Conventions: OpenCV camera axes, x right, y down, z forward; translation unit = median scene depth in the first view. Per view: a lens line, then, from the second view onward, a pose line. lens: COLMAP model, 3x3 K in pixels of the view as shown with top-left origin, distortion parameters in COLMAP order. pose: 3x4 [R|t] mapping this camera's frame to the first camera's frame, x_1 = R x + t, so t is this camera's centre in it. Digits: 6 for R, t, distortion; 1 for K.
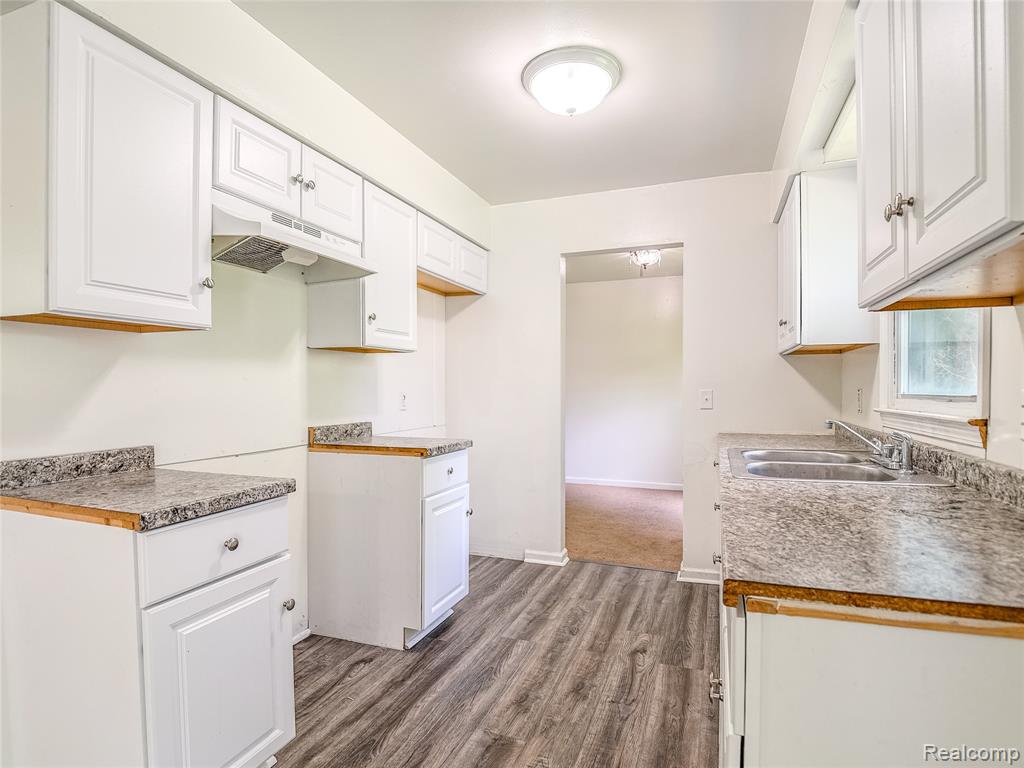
lens RADIAL K [[540.3, 0, 508.4], [0, 540.3, 389.8], [0, 0, 1]] dist [-0.019997, -0.004453]
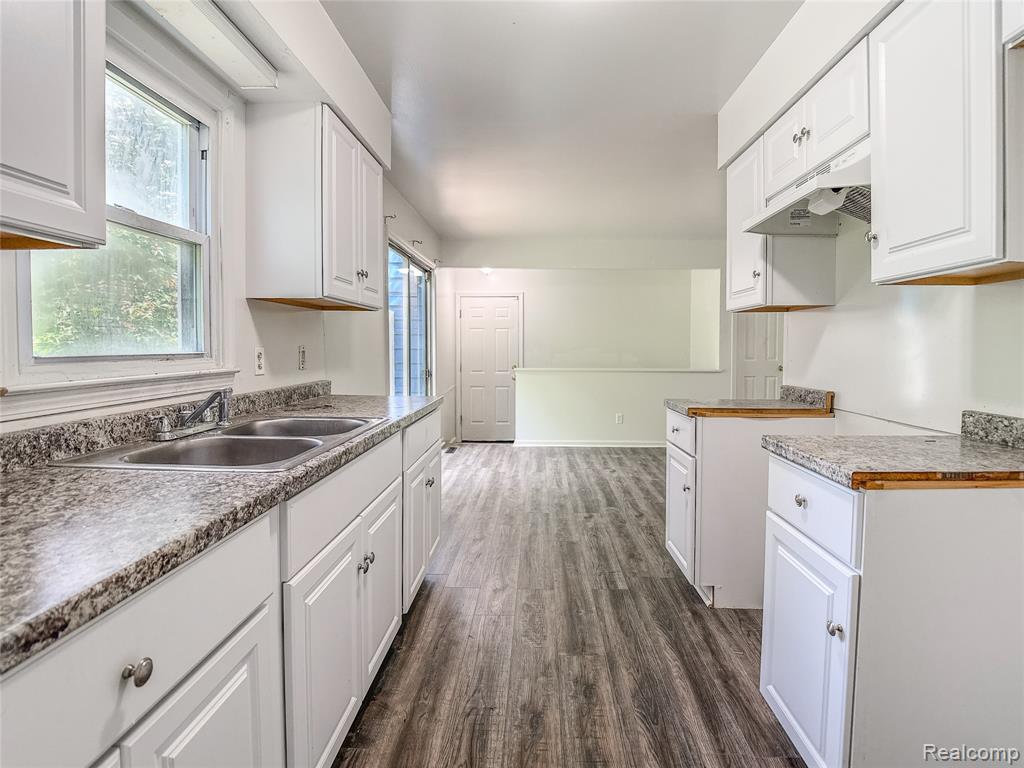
lens RADIAL K [[540.3, 0, 528.1], [0, 540.3, 363.4], [0, 0, 1]] dist [-0.019997, -0.004453]
pose [[-0.937733, 0.009519, -0.347226, 0.430741], [-0.003950, 0.999268, 0.038060, -0.011663], [0.347334, 0.037061, -0.937009, 1.793136]]
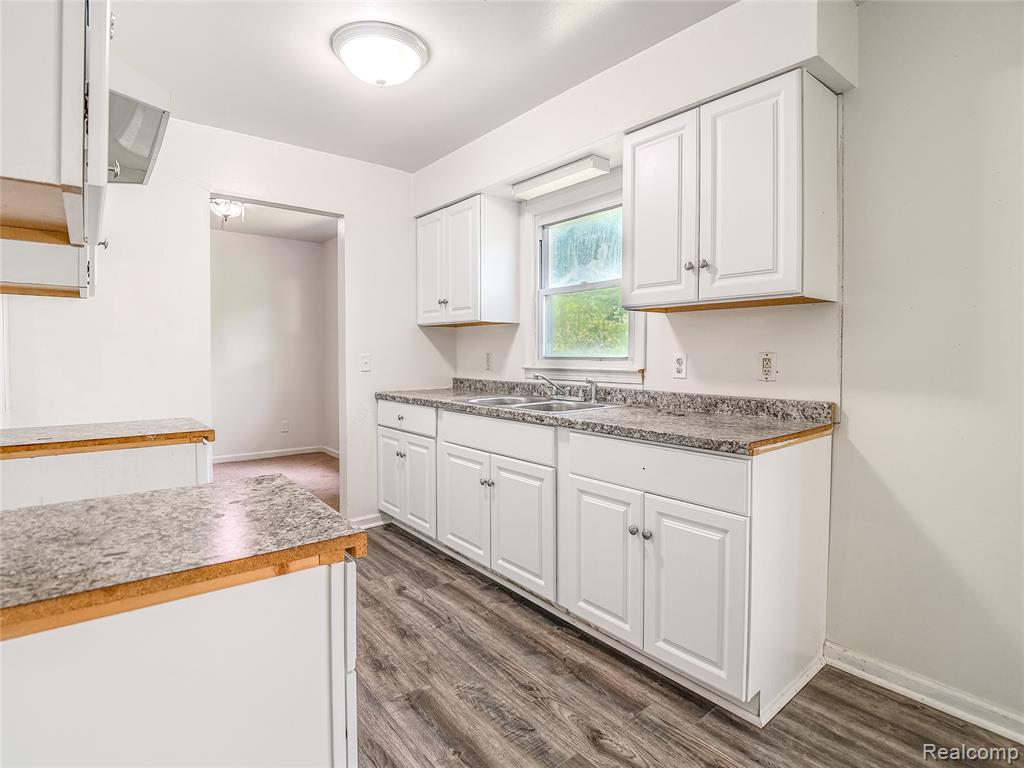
lens RADIAL K [[540.3, 0, 522.5], [0, 540.3, 360.9], [0, 0, 1]] dist [-0.019997, -0.004453]
pose [[0.488131, -0.008812, 0.872726, -0.703516], [-0.002205, 0.999933, 0.011330, 0.002430], [-0.872768, -0.007455, 0.488079, 0.285695]]
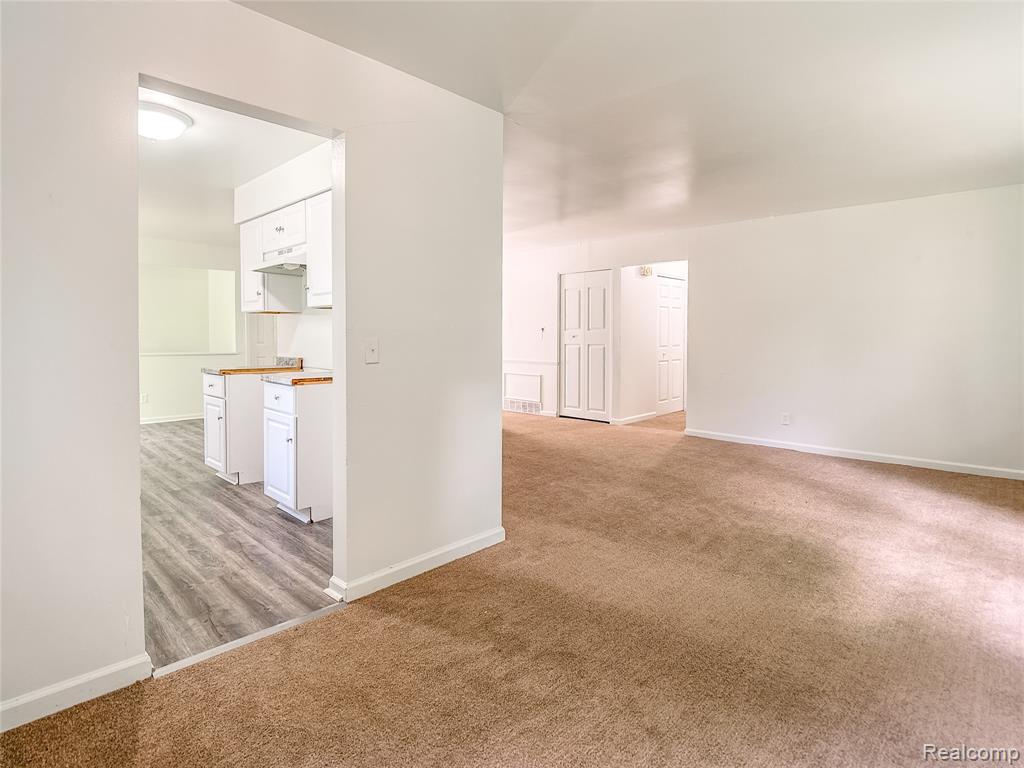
lens RADIAL K [[540.3, 0, 510.9], [0, 540.3, 342.6], [0, 0, 1]] dist [-0.019997, -0.004453]
pose [[-0.386096, 0.015005, -0.922337, 1.130639], [-0.005811, 0.999808, 0.018698, -0.017517], [0.922440, 0.012579, -0.385935, 2.597634]]
